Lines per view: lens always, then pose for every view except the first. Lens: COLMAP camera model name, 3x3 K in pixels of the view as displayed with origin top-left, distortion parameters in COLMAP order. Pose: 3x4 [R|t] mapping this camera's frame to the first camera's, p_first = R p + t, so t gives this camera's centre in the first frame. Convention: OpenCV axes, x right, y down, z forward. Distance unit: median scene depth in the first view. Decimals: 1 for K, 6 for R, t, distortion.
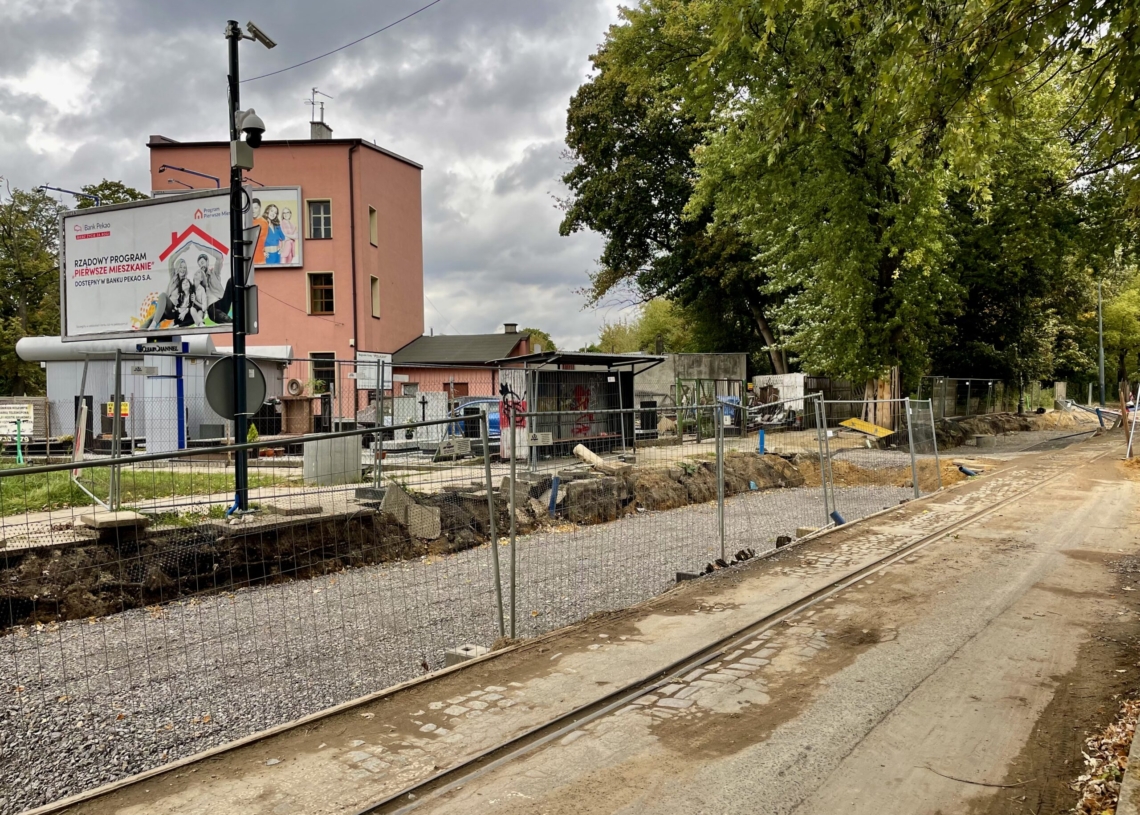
lens RADIAL K [[860.4, 0, 556.2], [0, 860.4, 405.5], [0, 0, 1]] dist [0.099668, -0.139299]
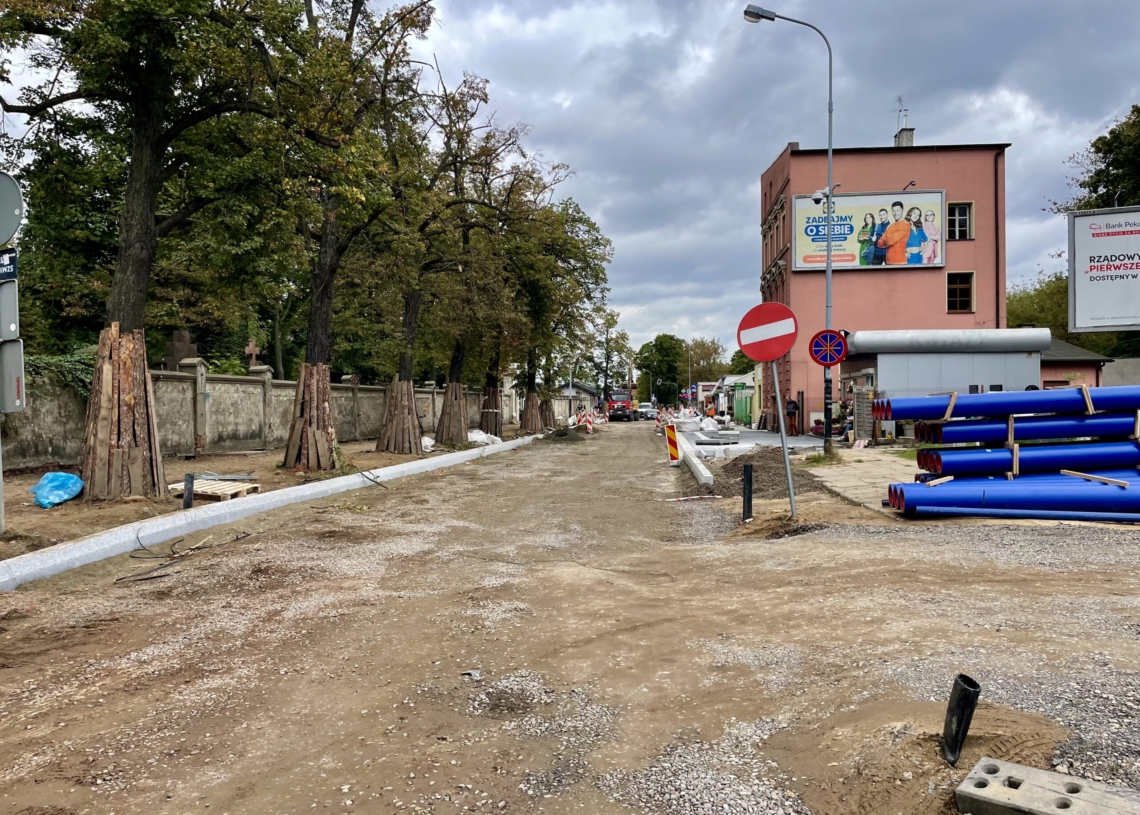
lens RADIAL K [[867.6, 0, 567.4], [0, 867.6, 391.7], [0, 0, 1]] dist [0.098699, -0.132224]
pose [[0.999297, 0.014547, -0.034547, -0.702341], [-0.015408, 0.999574, -0.024788, 0.021618], [0.034172, 0.025303, 0.999096, -0.057527]]
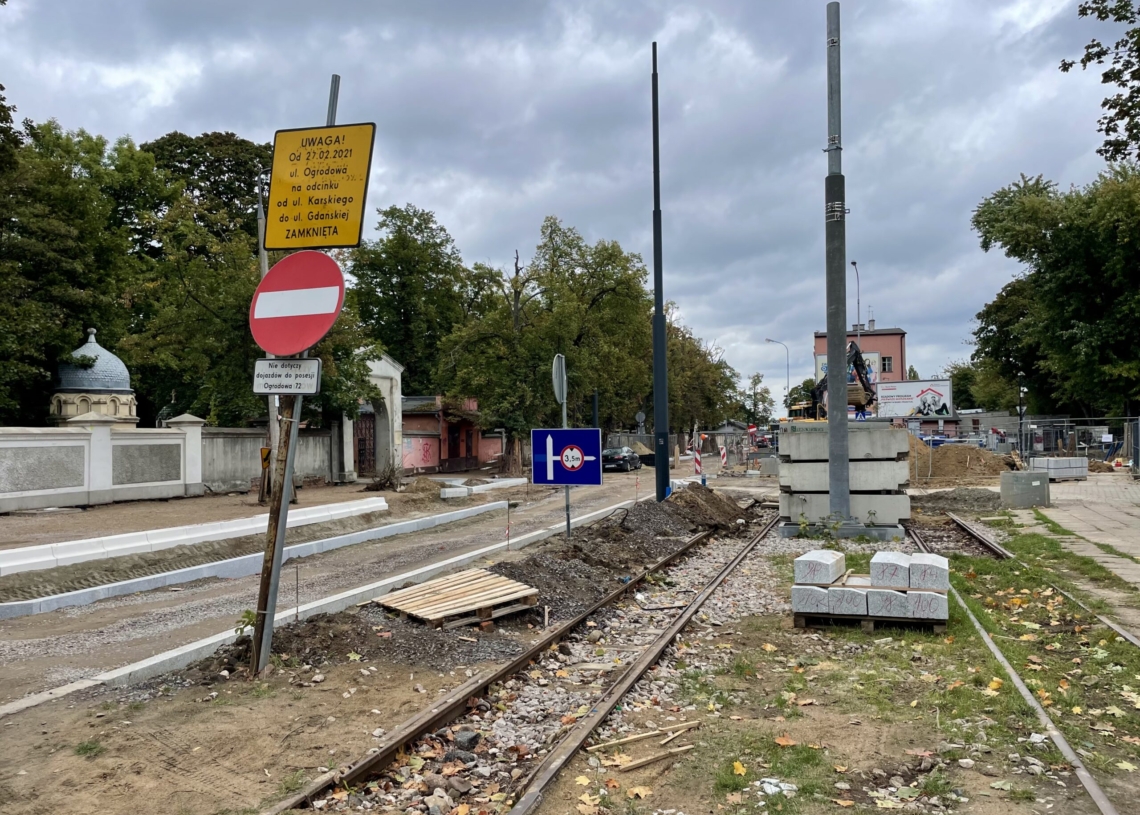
lens RADIAL K [[860.4, 0, 556.2], [0, 860.4, 405.5], [0, 0, 1]] dist [0.099668, -0.139299]
pose [[0.972221, -0.001032, -0.234062, -0.615724], [-0.009365, 0.999018, -0.043301, 0.023078], [0.233877, 0.044291, 0.971257, -1.670225]]
